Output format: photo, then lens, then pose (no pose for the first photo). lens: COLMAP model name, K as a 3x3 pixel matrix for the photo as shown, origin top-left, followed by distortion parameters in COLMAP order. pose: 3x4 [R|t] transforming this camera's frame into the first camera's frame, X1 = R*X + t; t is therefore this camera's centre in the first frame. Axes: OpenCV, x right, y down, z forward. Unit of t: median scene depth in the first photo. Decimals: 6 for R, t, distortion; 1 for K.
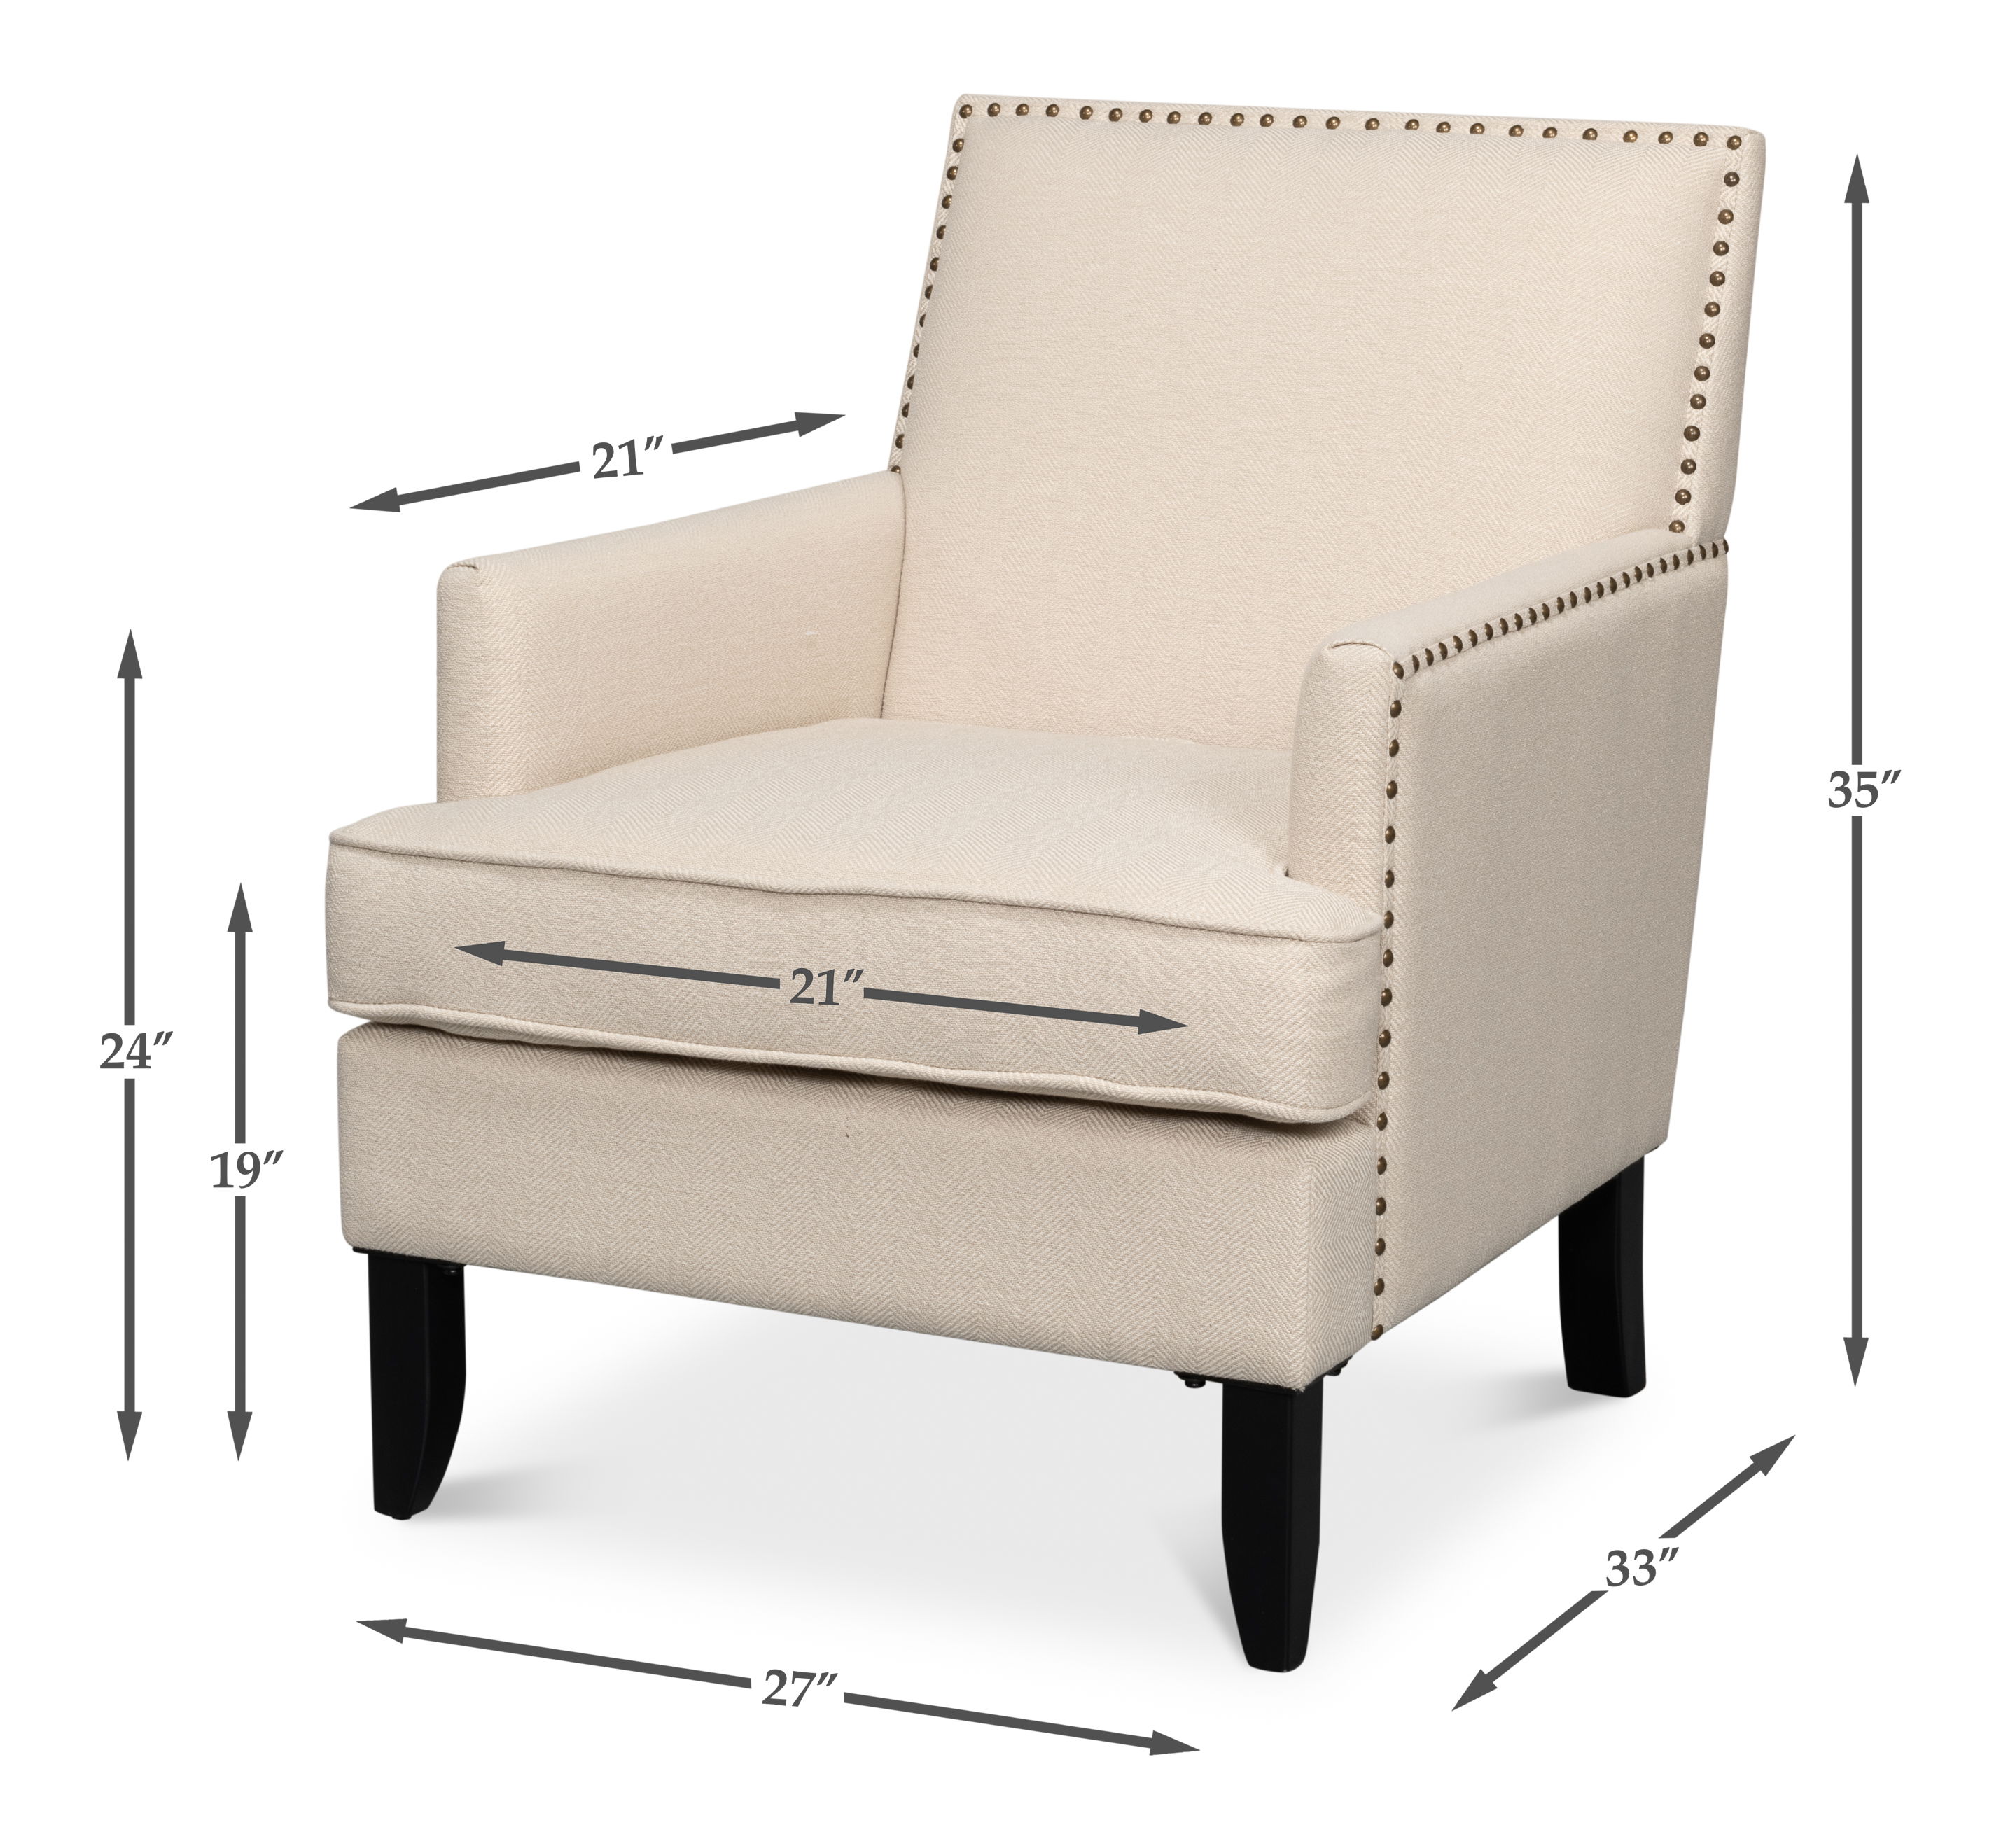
lens RADIAL K [[3236.0, 0, 1000.0], [0, 3236.0, 930.3], [0, 0, 1]] dist [-0.164863, 0.000000]
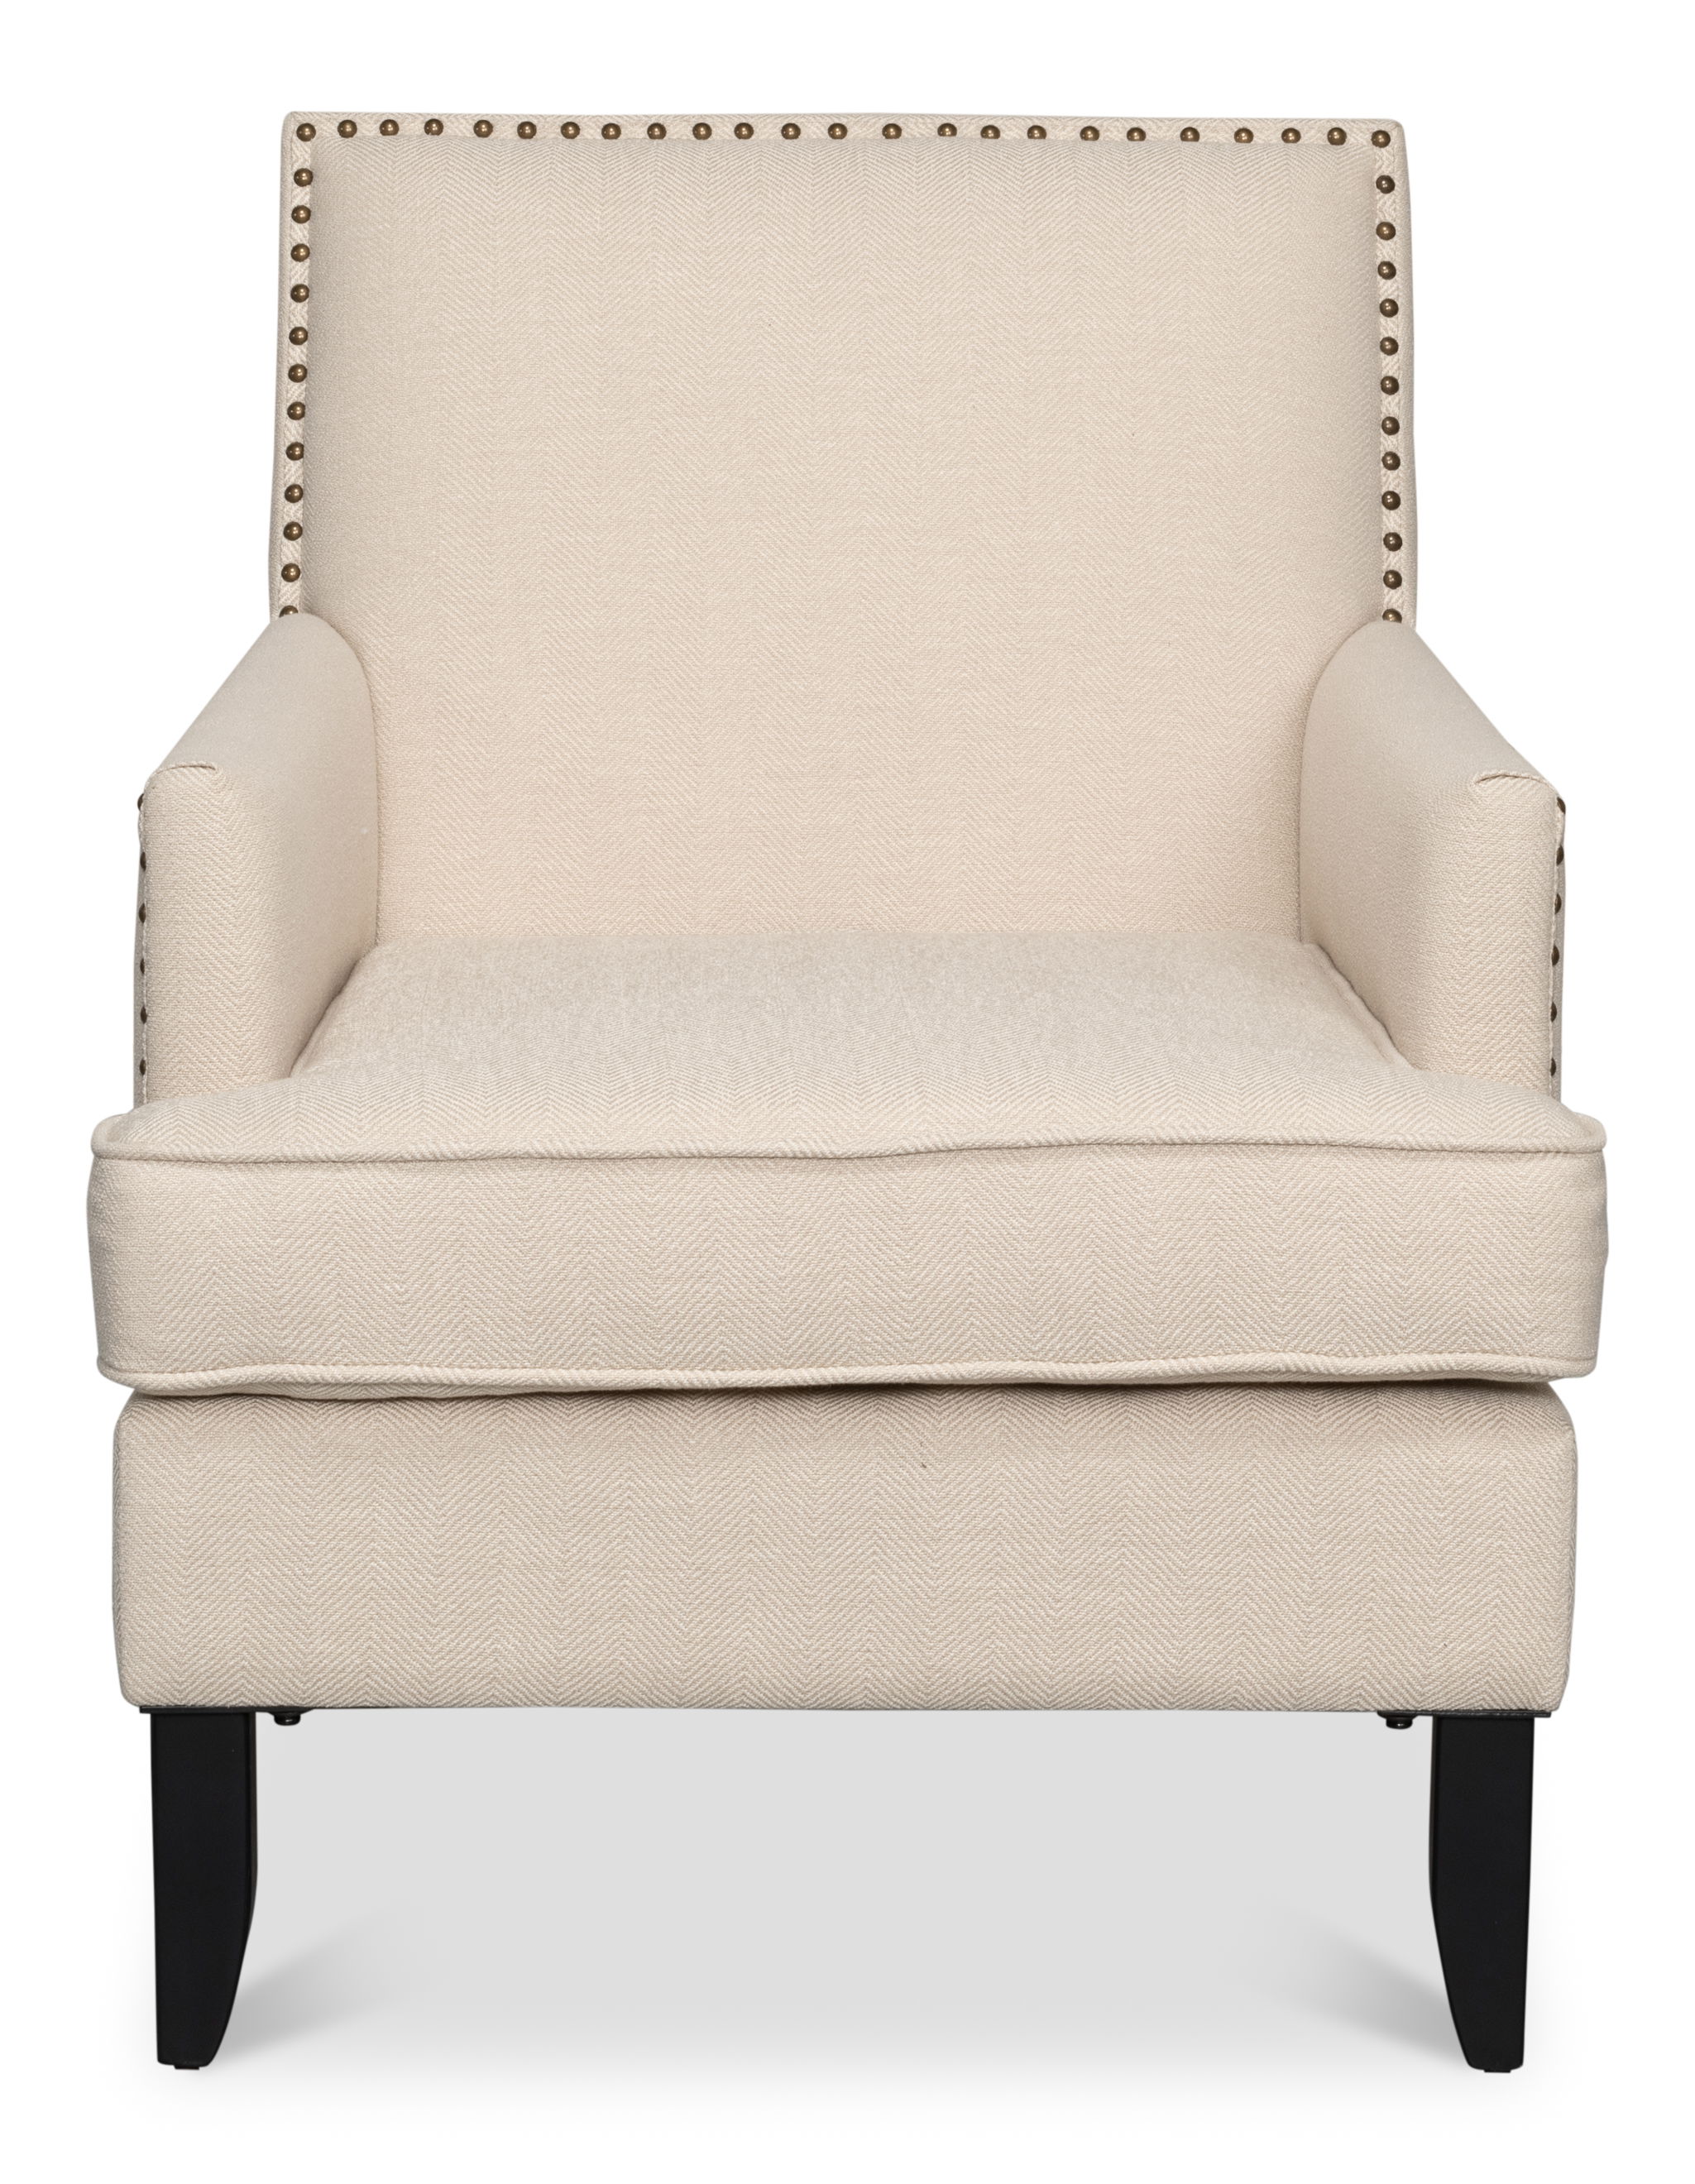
lens RADIAL K [[4183.4, 0, 847.4], [0, 4183.4, 1086.8], [0, 0, 1]] dist [-0.159865, 0.000000]
pose [[0.952255, -0.092910, 0.290825, -0.230597], [0.098153, 0.995165, -0.003457, -0.016666], [-0.289097, 0.031837, 0.956770, 0.034337]]
